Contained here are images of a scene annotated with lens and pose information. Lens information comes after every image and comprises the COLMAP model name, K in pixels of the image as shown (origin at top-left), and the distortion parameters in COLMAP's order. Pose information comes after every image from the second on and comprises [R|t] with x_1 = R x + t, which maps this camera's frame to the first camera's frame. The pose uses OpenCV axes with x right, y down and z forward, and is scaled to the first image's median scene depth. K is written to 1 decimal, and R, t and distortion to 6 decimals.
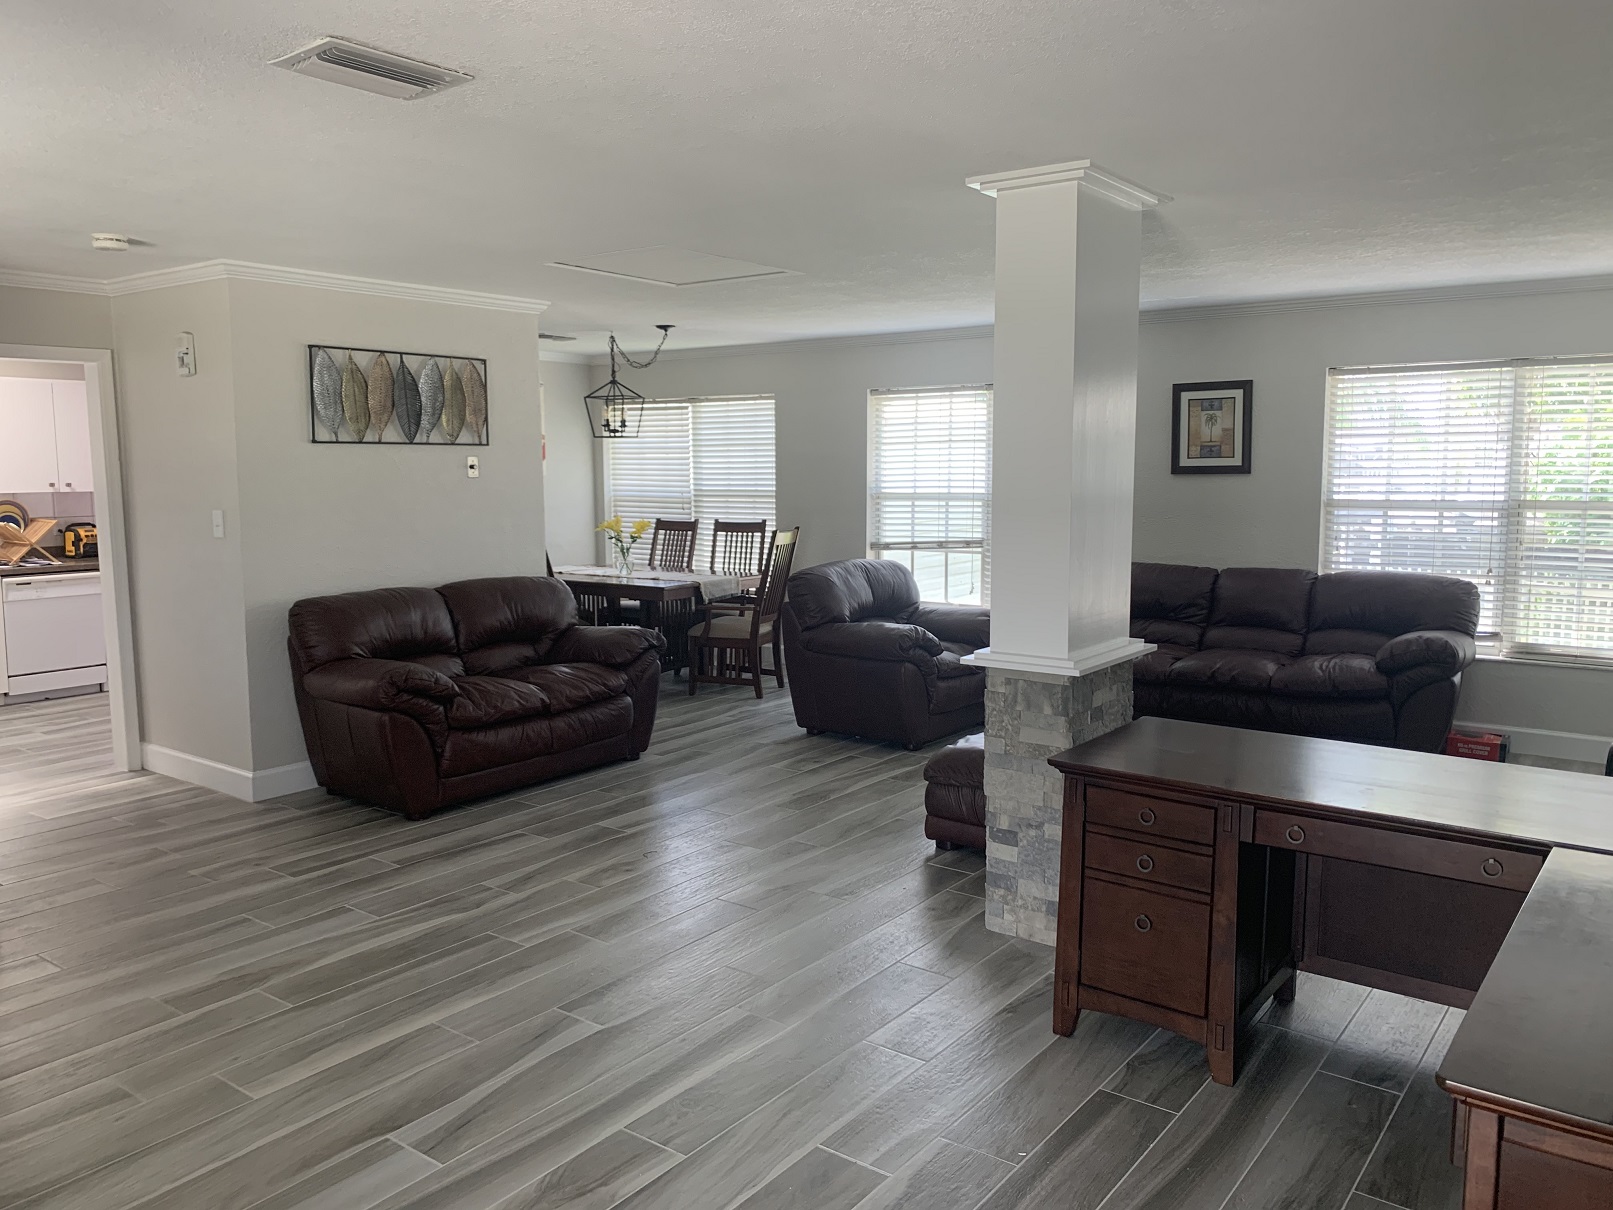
lens RADIAL K [[1227.2, 0, 805.4], [0, 1227.2, 606.4], [0, 0, 1]] dist [-0.039955, -0.002250]
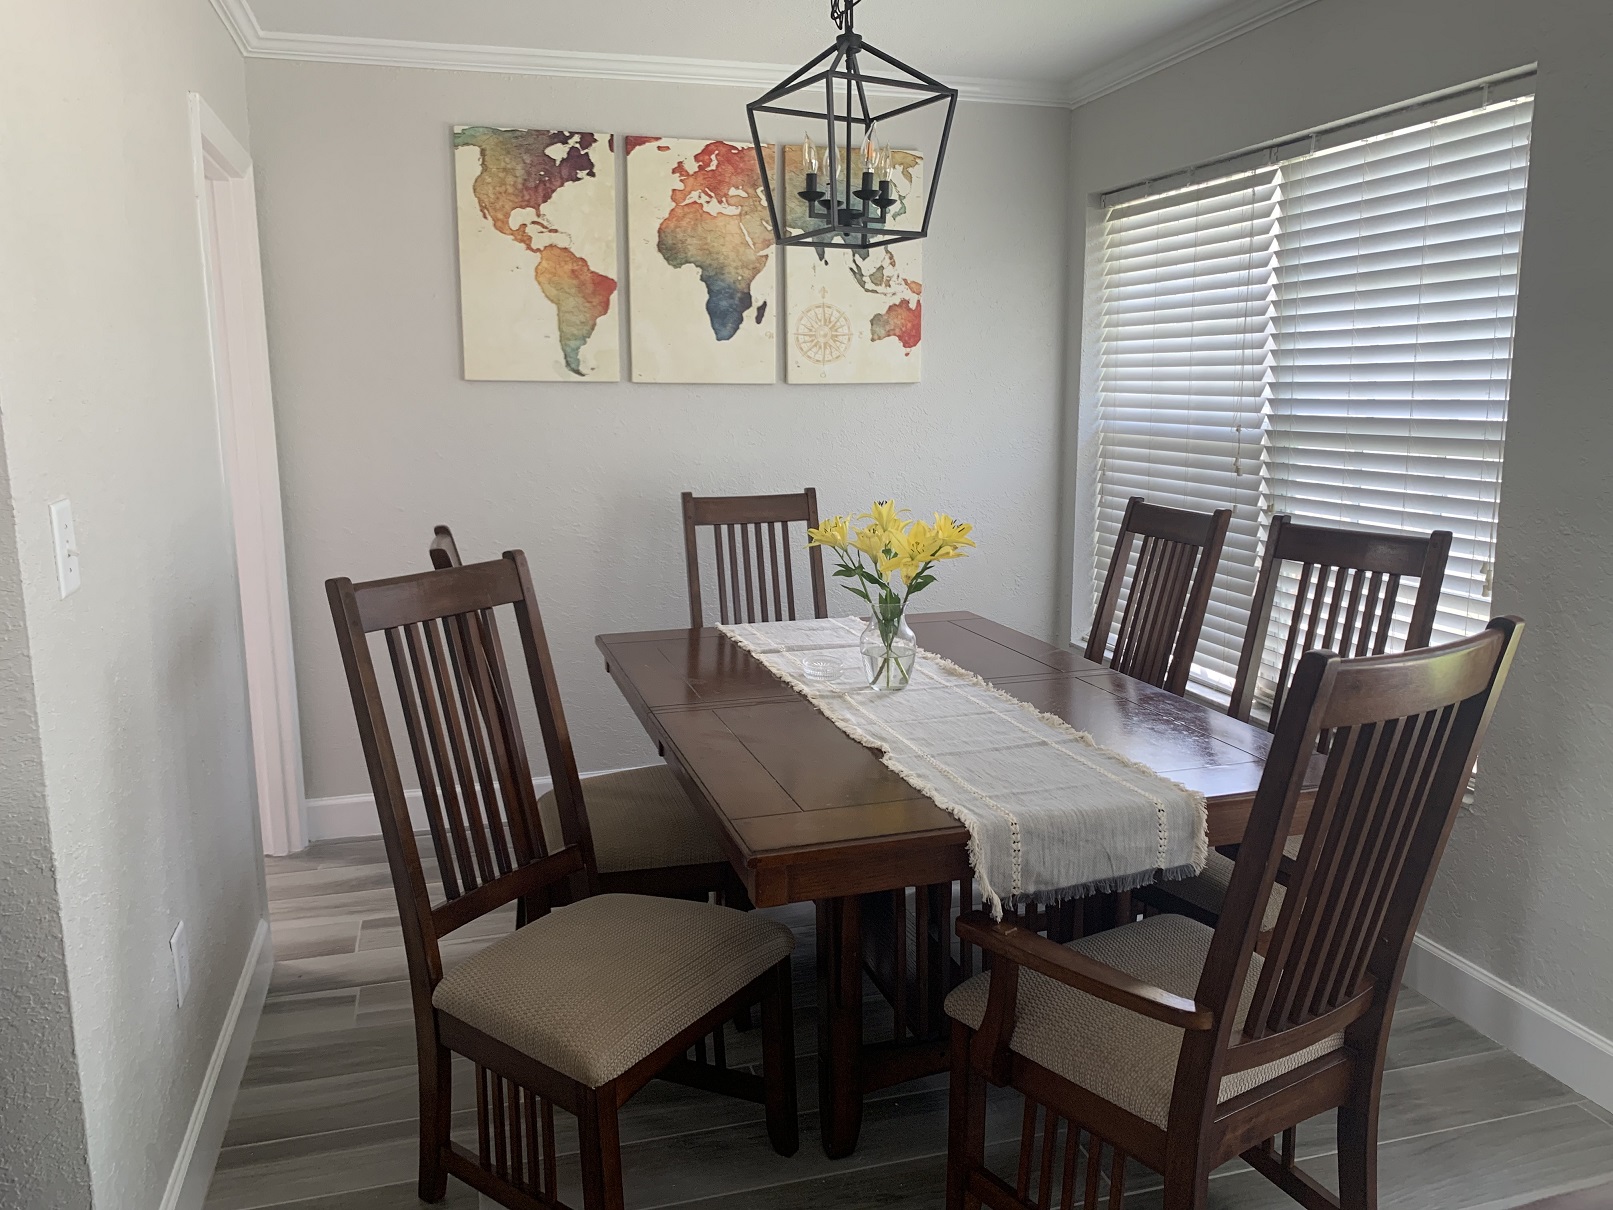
lens RADIAL K [[1227.2, 0, 802.6], [0, 1227.2, 597.7], [0, 0, 1]] dist [-0.039955, -0.002250]
pose [[0.782911, 0.098605, -0.614270, 0.022634], [-0.063346, 0.994863, 0.078962, -0.066740], [0.618901, -0.022909, 0.785135, 0.683518]]
